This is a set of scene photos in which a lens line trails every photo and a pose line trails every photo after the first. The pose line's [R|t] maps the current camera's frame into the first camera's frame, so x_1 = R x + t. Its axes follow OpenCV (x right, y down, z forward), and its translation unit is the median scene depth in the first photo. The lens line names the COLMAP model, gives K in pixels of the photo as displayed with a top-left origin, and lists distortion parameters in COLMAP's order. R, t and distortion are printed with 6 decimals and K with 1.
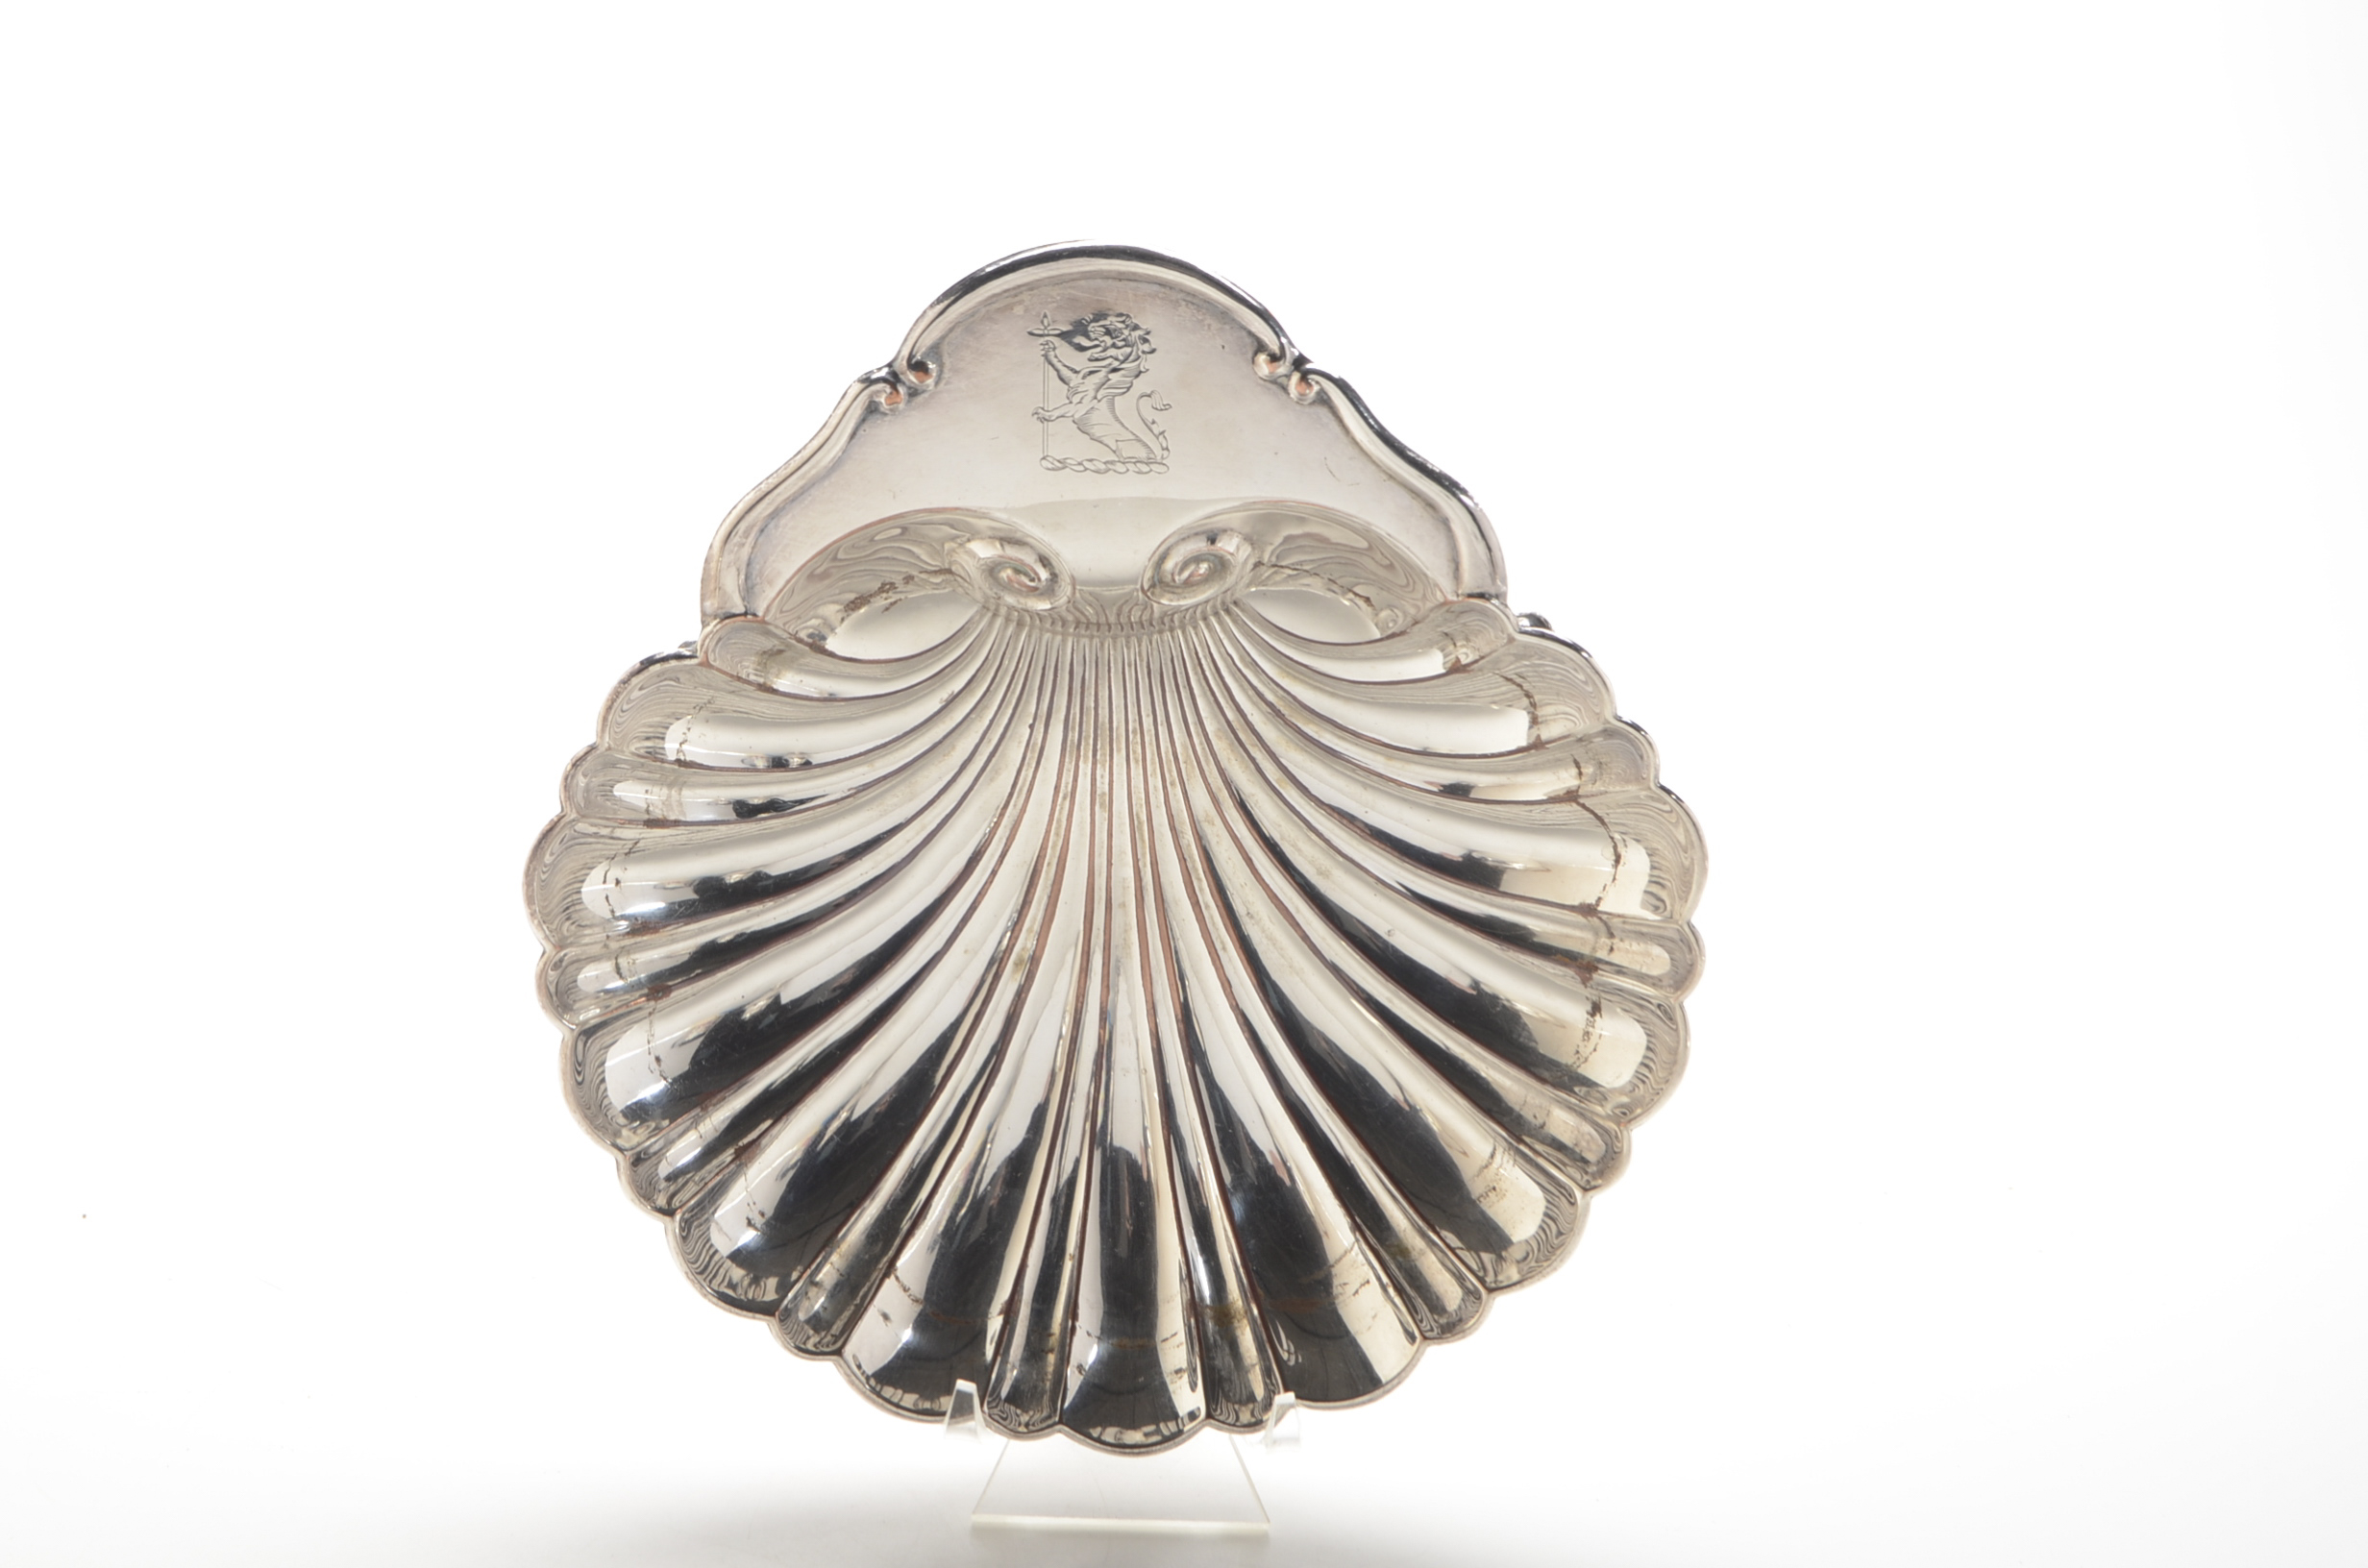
lens RADIAL K [[4114.1, 0, 1184.0], [0, 4114.1, 784.0], [0, 0, 1]] dist [0.006240, 0.002750]
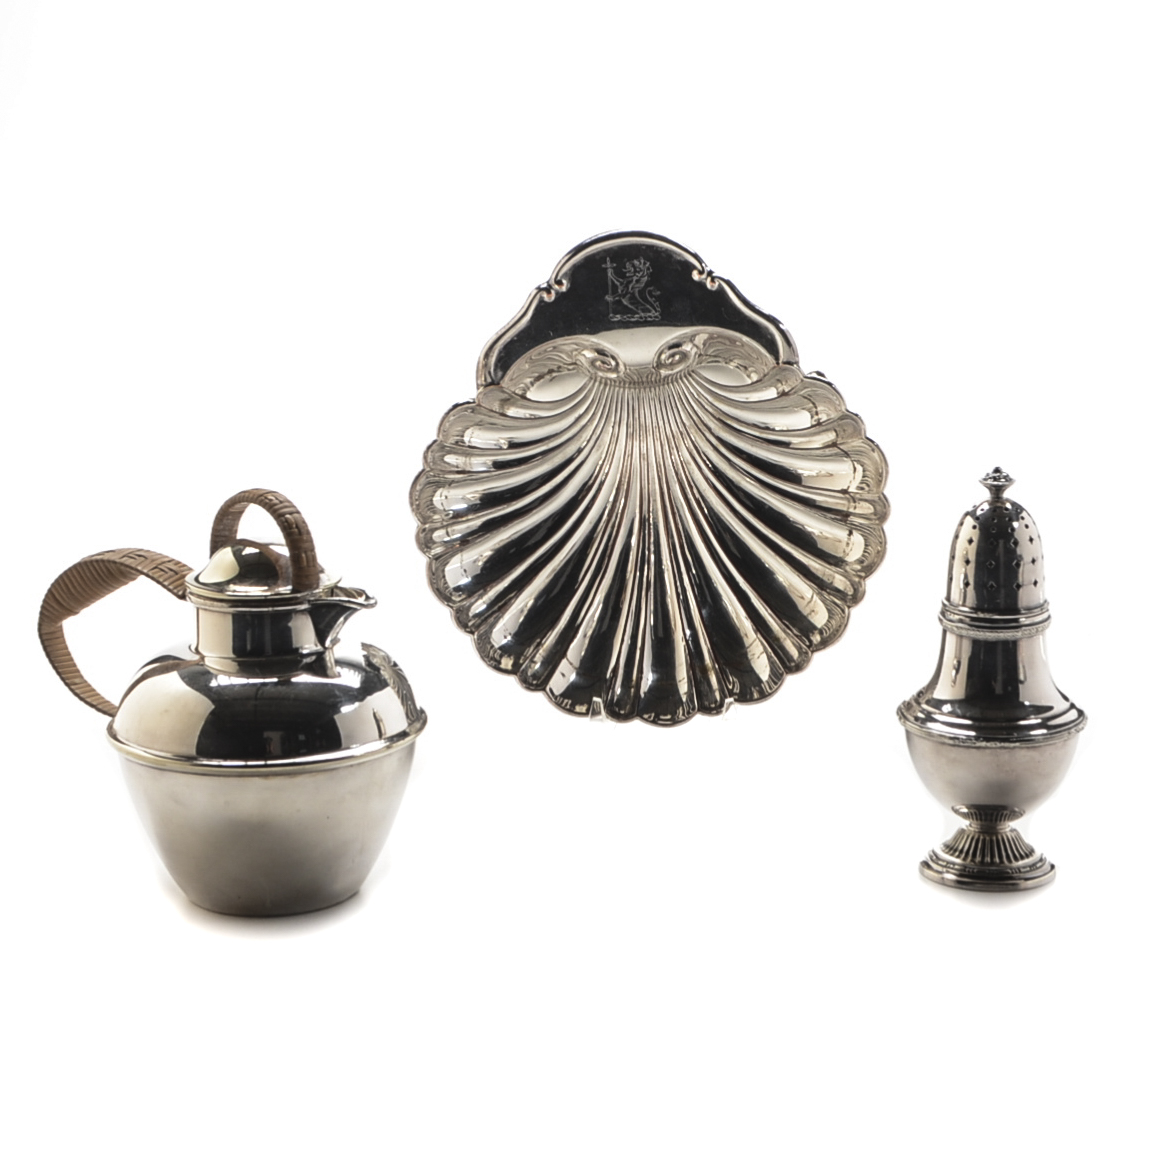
lens RADIAL K [[3283.5, 0, 583.5], [0, 3283.5, 583.5], [0, 0, 1]] dist [0.009625, -0.074502]
pose [[0.996633, -0.040812, -0.071116, 0.082888], [0.041414, 0.999118, 0.007006, 0.066808], [0.070767, -0.009928, 0.997443, -0.970546]]
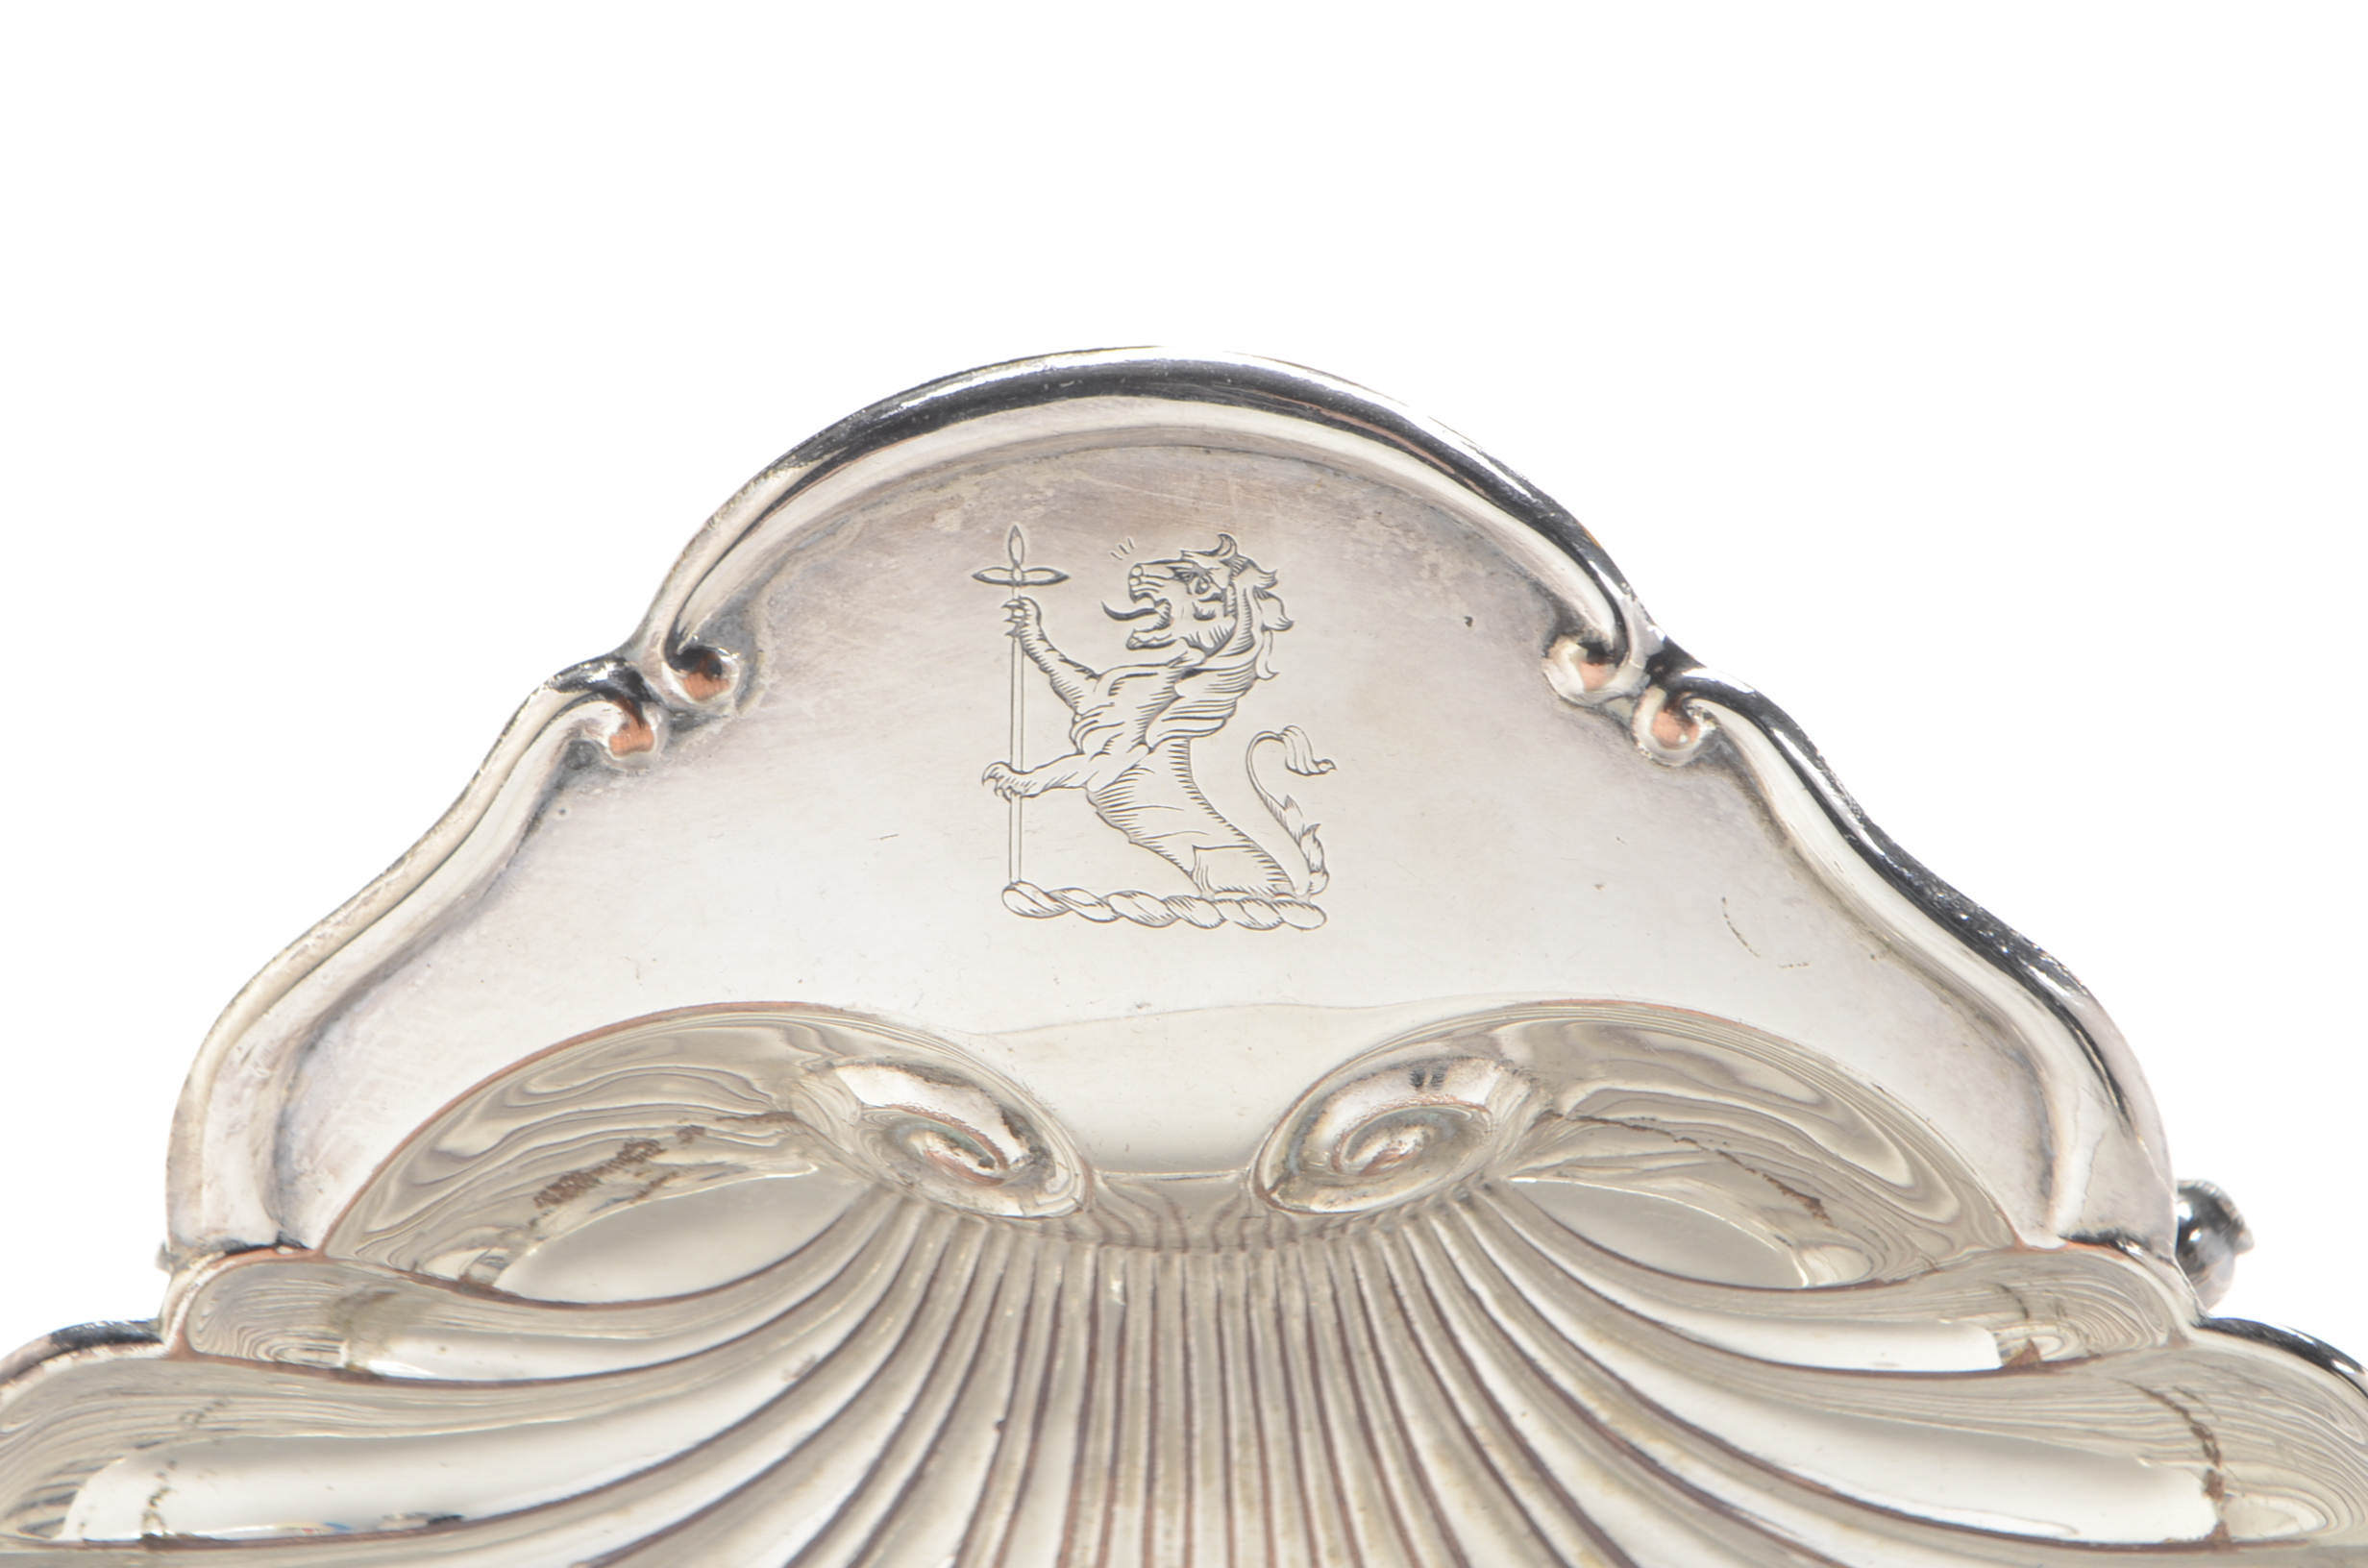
lens RADIAL K [[5341.5, 0, 1184.0], [0, 5341.5, 784.0], [0, 0, 1]] dist [-0.018838, -0.042390]
pose [[0.999099, 0.014669, -0.039823, 0.002853], [-0.013301, 0.999320, 0.034397, -0.104377], [0.040301, -0.033836, 0.998615, 0.474908]]
